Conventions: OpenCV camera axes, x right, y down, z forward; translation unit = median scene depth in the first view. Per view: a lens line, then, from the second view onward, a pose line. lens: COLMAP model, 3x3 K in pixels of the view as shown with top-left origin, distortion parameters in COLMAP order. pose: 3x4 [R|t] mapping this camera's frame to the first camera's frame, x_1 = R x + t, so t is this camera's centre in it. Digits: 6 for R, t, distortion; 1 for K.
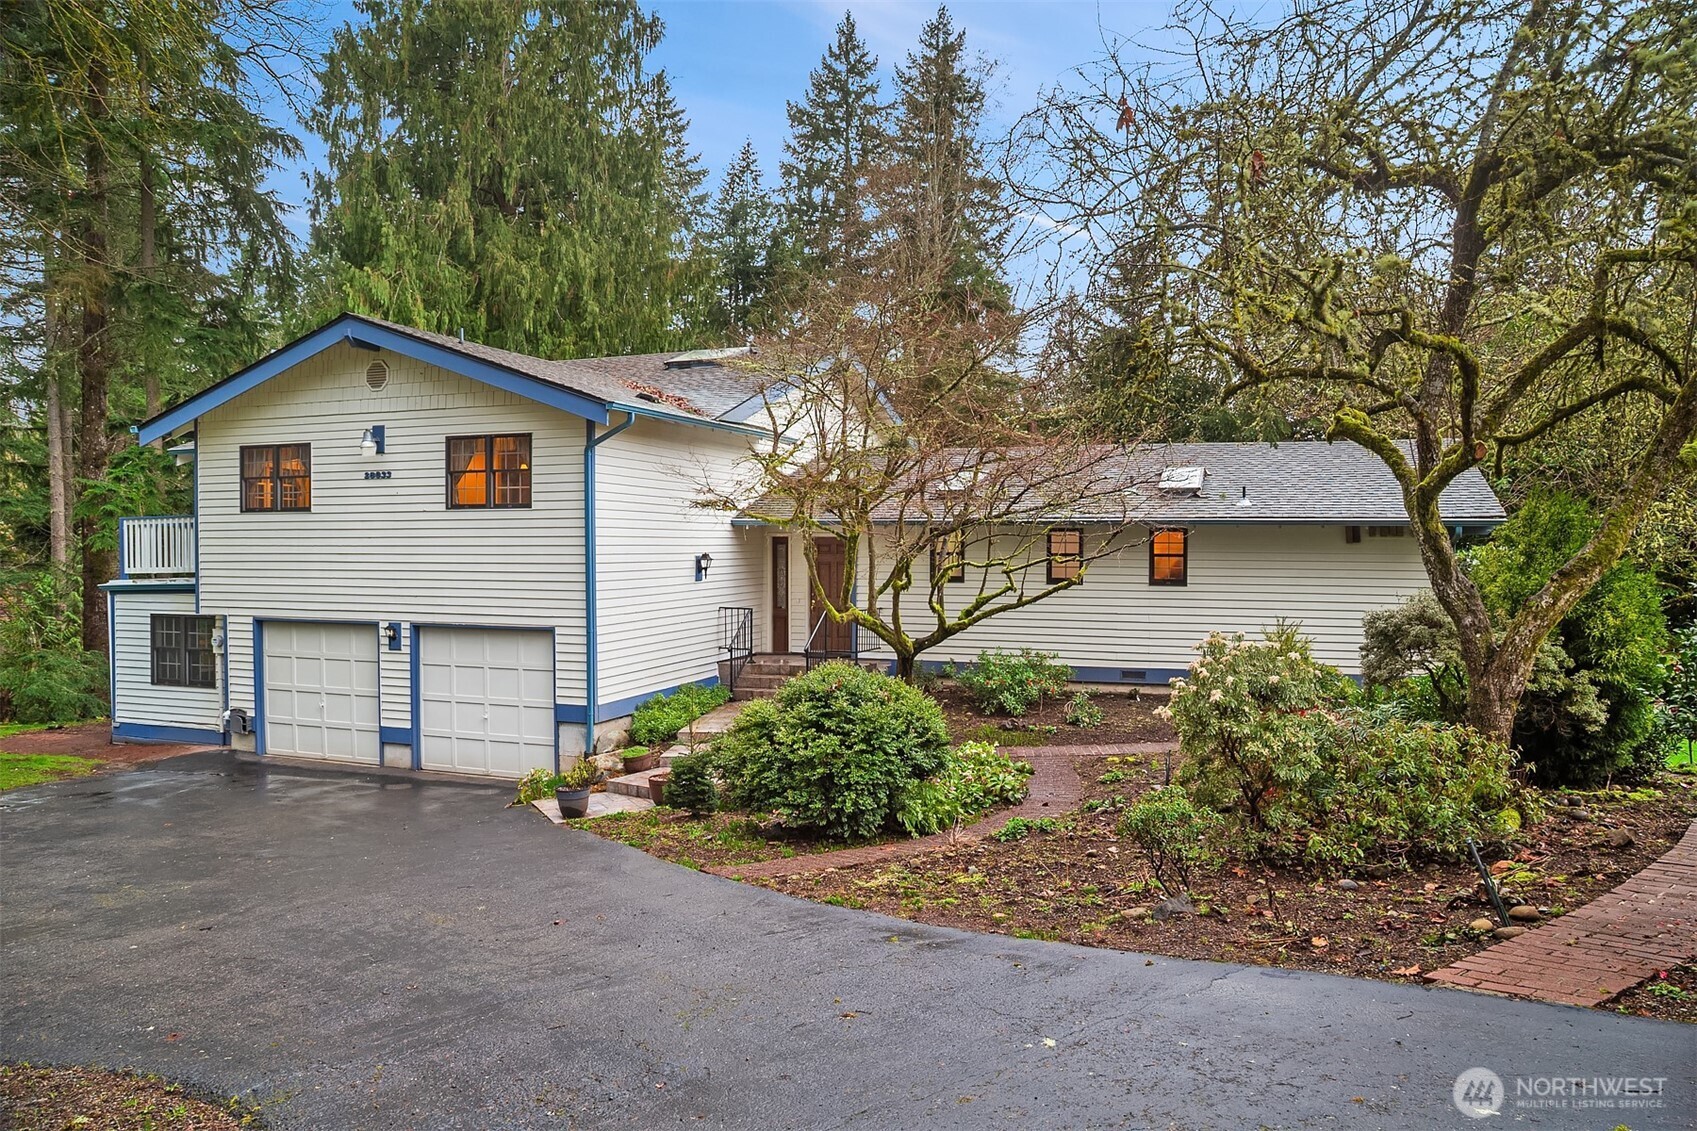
lens RADIAL K [[1149.1, 0, 848.5], [0, 1149.1, 565.5], [0, 0, 1]] dist [-0.118337, 0.085598]
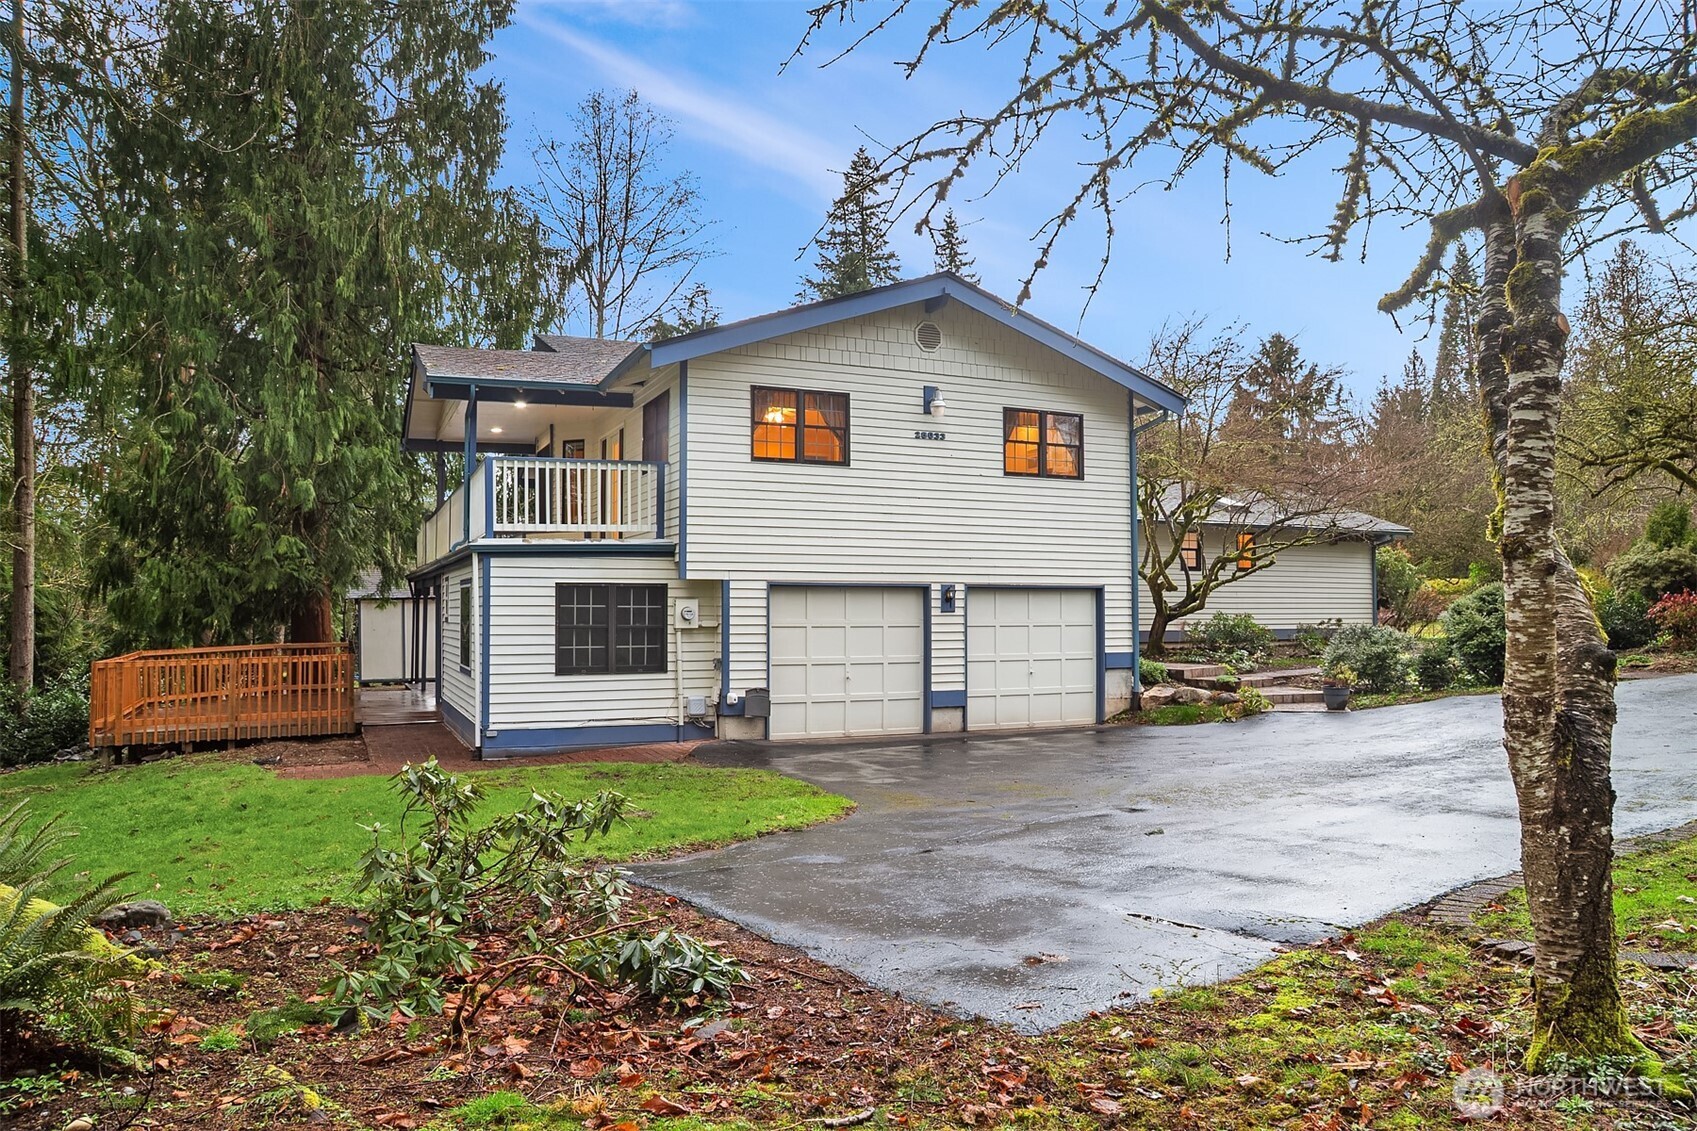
lens RADIAL K [[1171.1, 0, 852.9], [0, 1171.1, 593.5], [0, 0, 1]] dist [-0.103671, 0.000511]
pose [[0.717666, 0.013535, 0.696256, -1.175141], [0.016571, 0.999196, -0.036504, 0.094197], [-0.696191, 0.037735, 0.716864, 0.316450]]
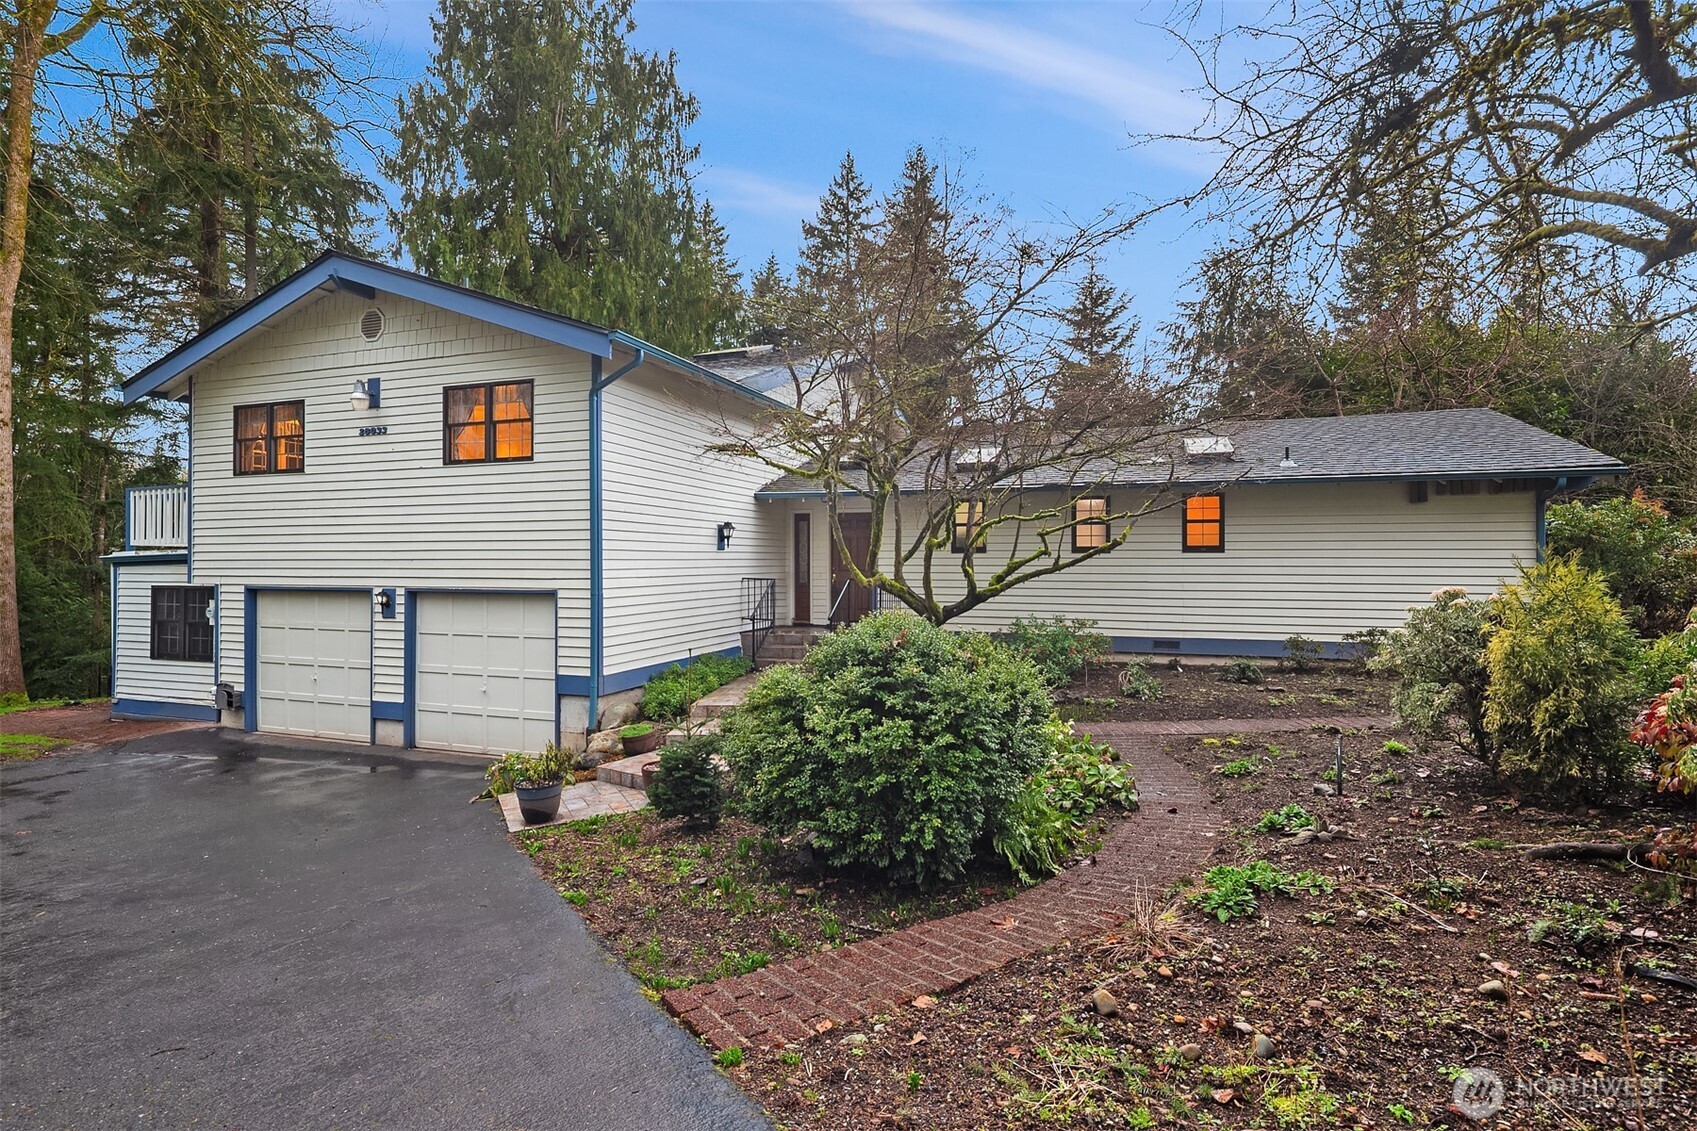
lens RADIAL K [[811.7, 0, 842.8], [0, 811.7, 553.7], [0, 0, 1]] dist [0.001509, -0.000358]
pose [[0.999997, -0.000753, -0.002469, -0.025725], [0.000677, 0.999538, -0.030394, 0.042155], [0.002490, 0.030392, 0.999535, 0.329140]]
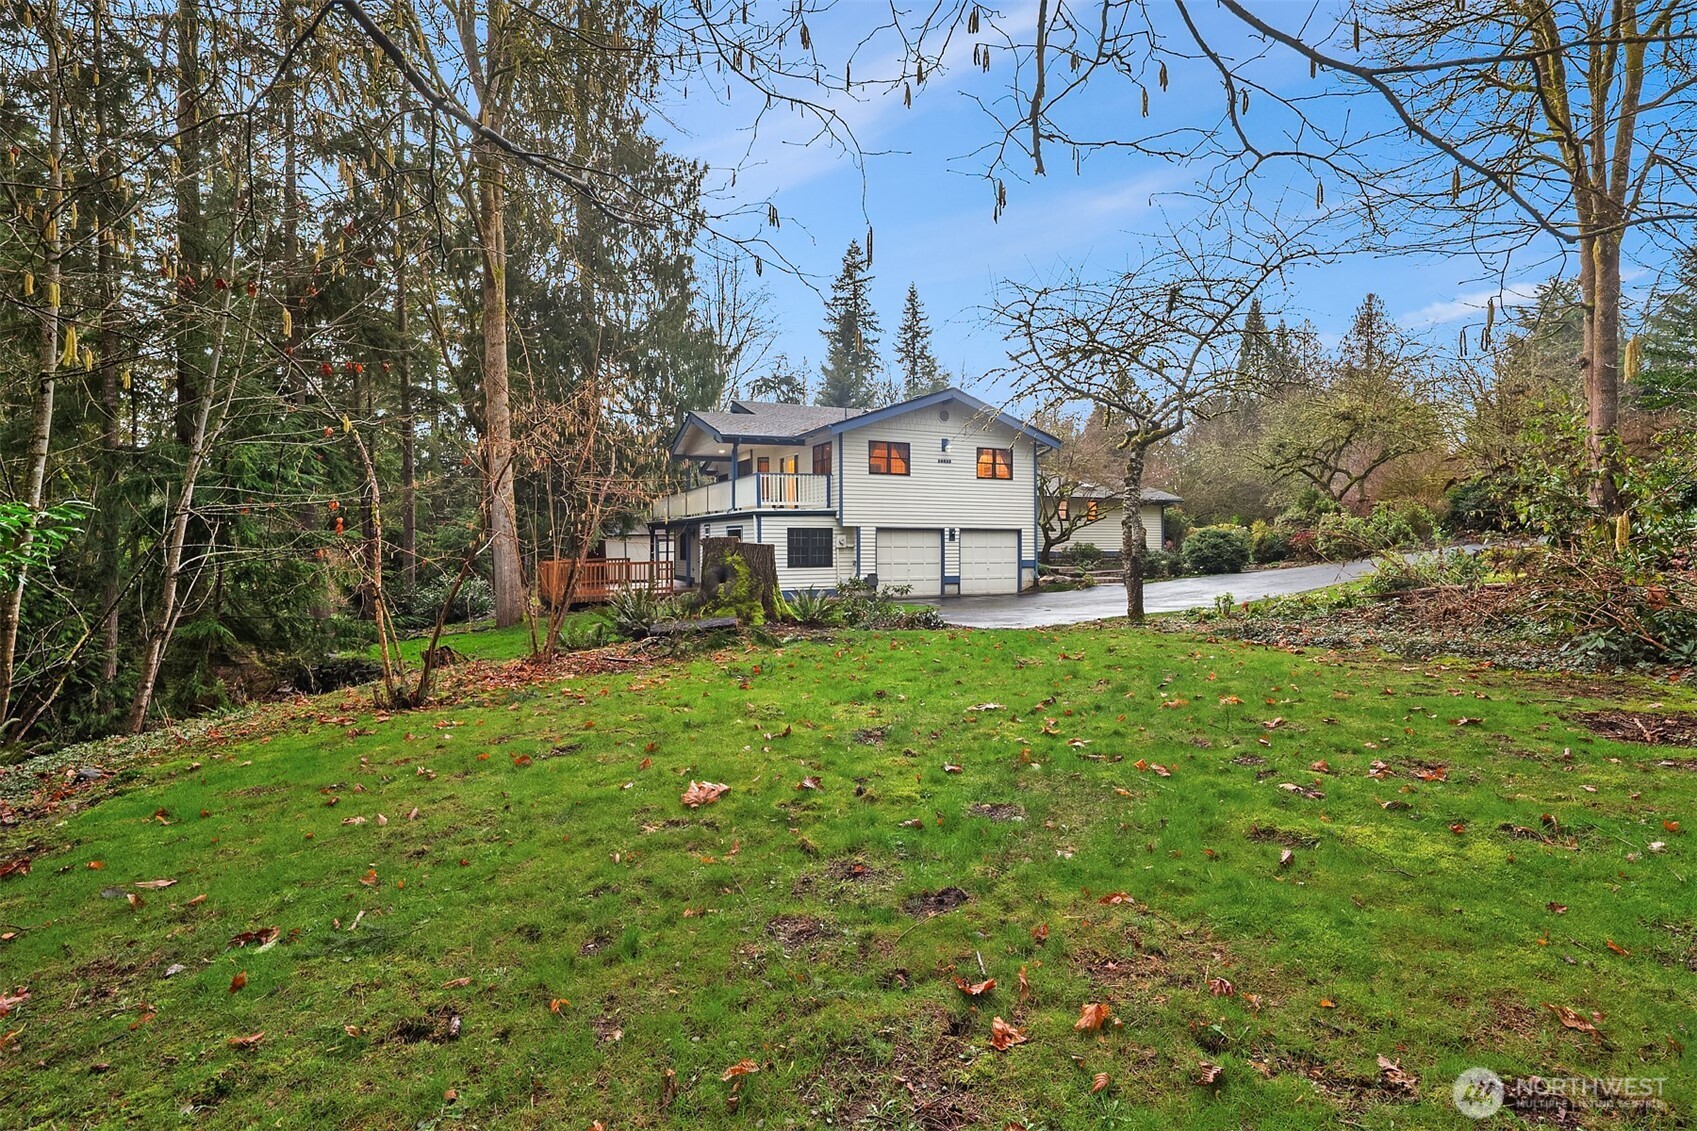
lens RADIAL K [[811.7, 0, 842.8], [0, 811.7, 553.7], [0, 0, 1]] dist [0.001509, -0.000358]
pose [[0.707519, -0.003872, 0.706684, -1.671209], [0.016174, 0.999812, -0.010715, 0.113108], [-0.706509, 0.019011, 0.707448, 0.024923]]
